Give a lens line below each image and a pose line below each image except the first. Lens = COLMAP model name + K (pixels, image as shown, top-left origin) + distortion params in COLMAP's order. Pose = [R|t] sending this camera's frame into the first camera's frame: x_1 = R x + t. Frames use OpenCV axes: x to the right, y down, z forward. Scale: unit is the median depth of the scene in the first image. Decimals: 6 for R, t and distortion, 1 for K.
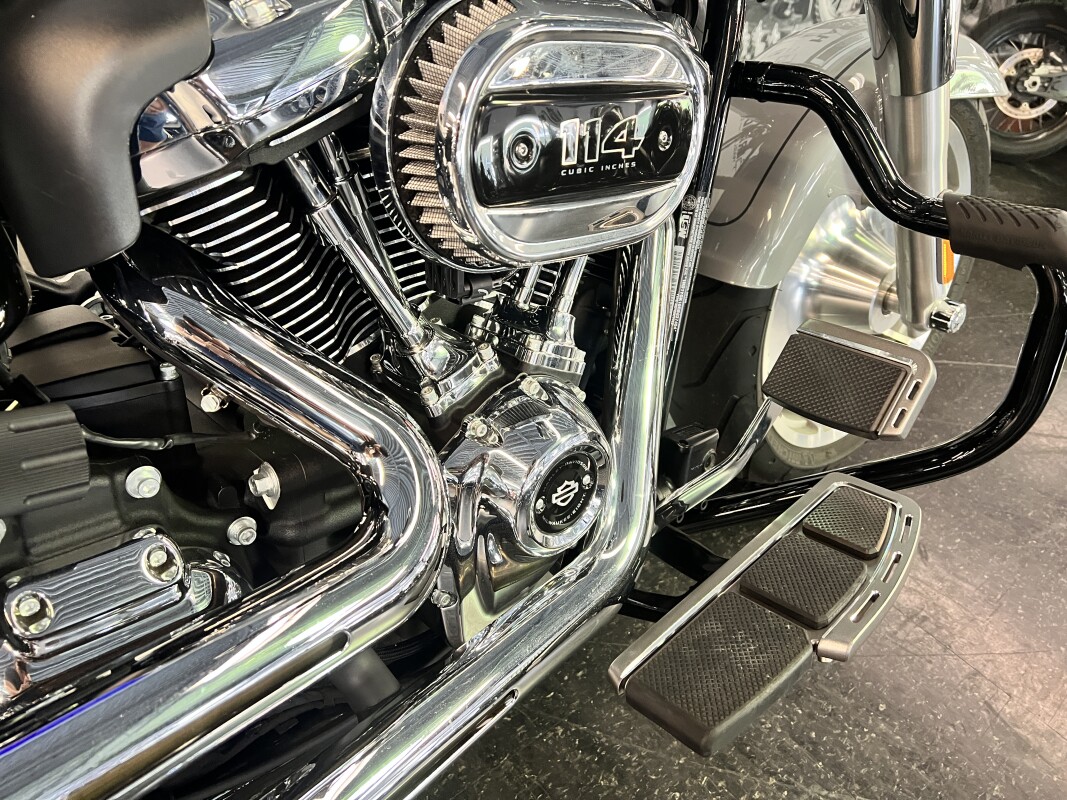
lens RADIAL K [[800.3, 0, 529.1], [0, 800.3, 395.8], [0, 0, 1]] dist [0.057068, -0.062646]
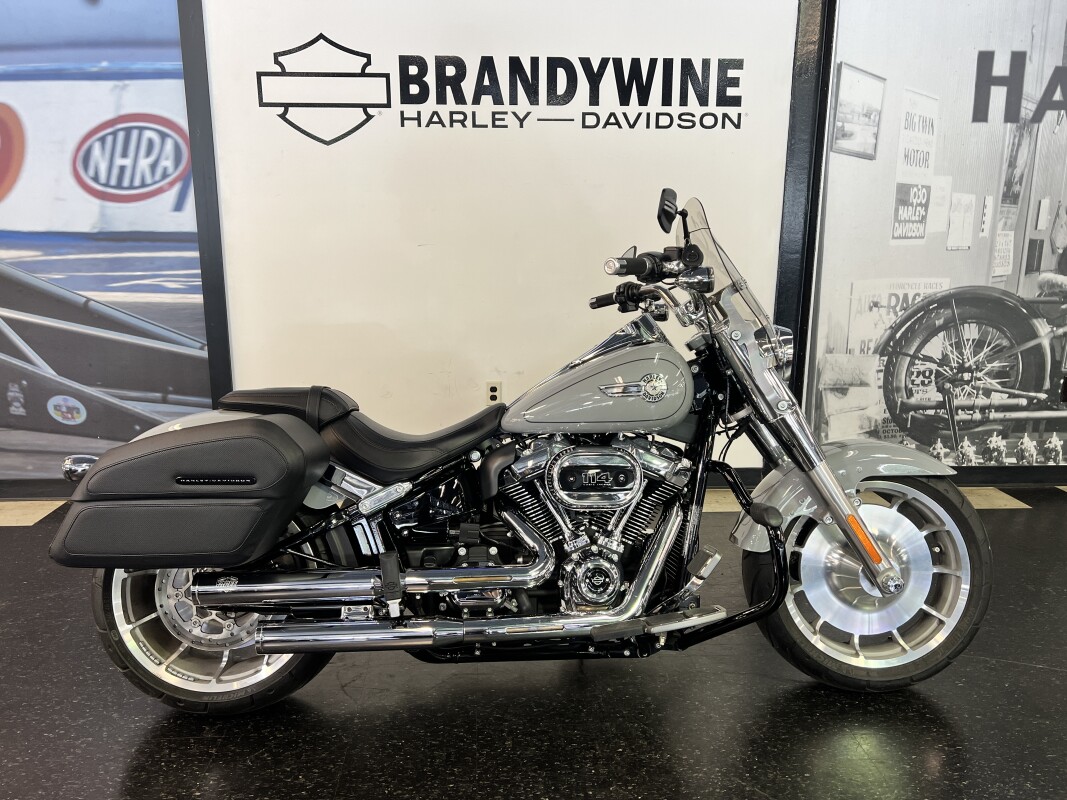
lens RADIAL K [[802.8, 0, 526.9], [0, 802.8, 408.9], [0, 0, 1]] dist [0.066745, -0.058146]
pose [[0.778162, -0.047113, -0.626294, 2.317039], [-0.234377, 0.903365, -0.359165, 0.892284], [0.582693, 0.426278, 0.691922, -2.136103]]
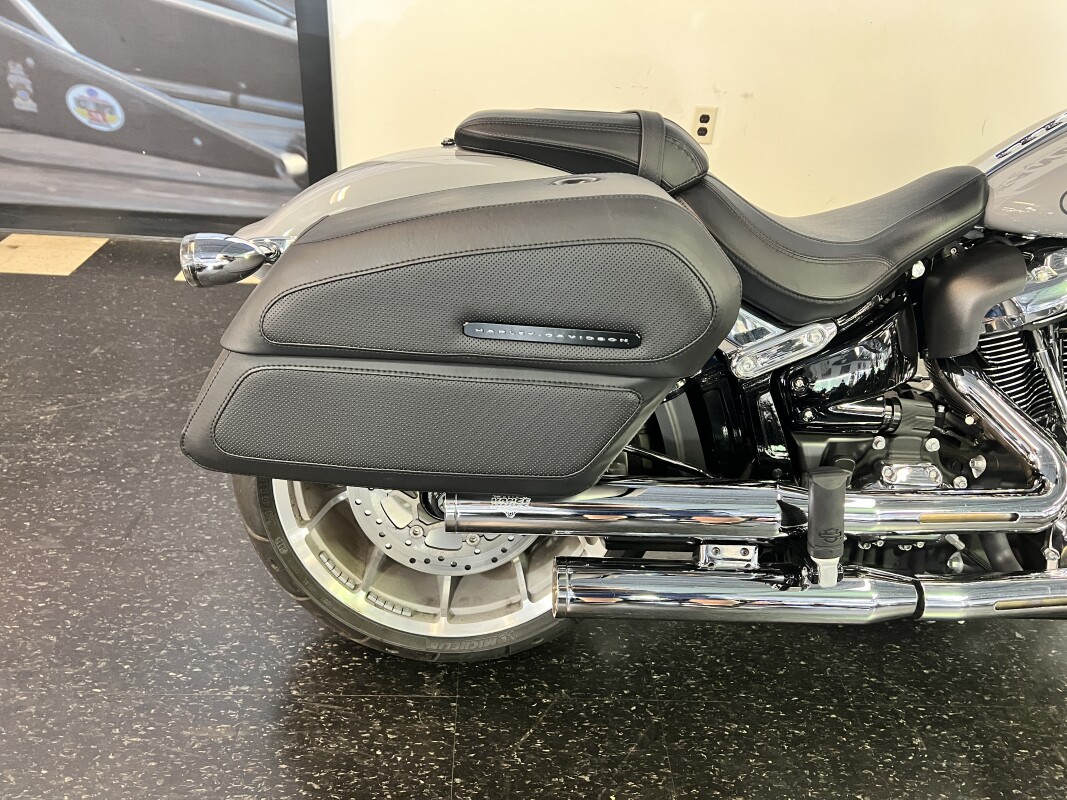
lens RADIAL K [[800.3, 0, 529.1], [0, 800.3, 395.8], [0, 0, 1]] dist [0.057068, -0.062646]
pose [[0.774851, 0.202476, -0.598840, 0.001710], [-0.294384, 0.953902, -0.058383, 0.450380], [0.559413, 0.221527, 0.798738, -1.598055]]
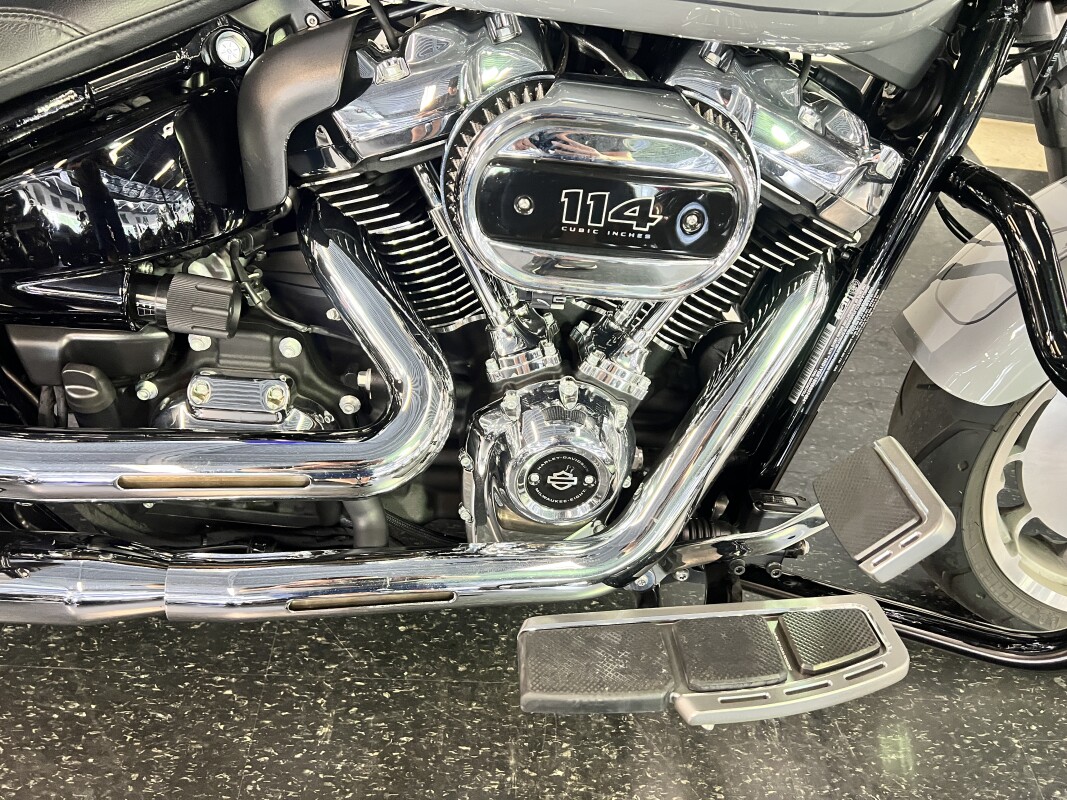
lens RADIAL K [[792.8, 0, 533.5], [0, 792.8, 400.0], [0, 0, 1]] dist [0.051882, -0.049070]
pose [[0.772614, 0.370326, -0.515680, 0.693803], [-0.345054, 0.926752, 0.148555, -0.183295], [0.532921, 0.063161, 0.843804, -0.052399]]
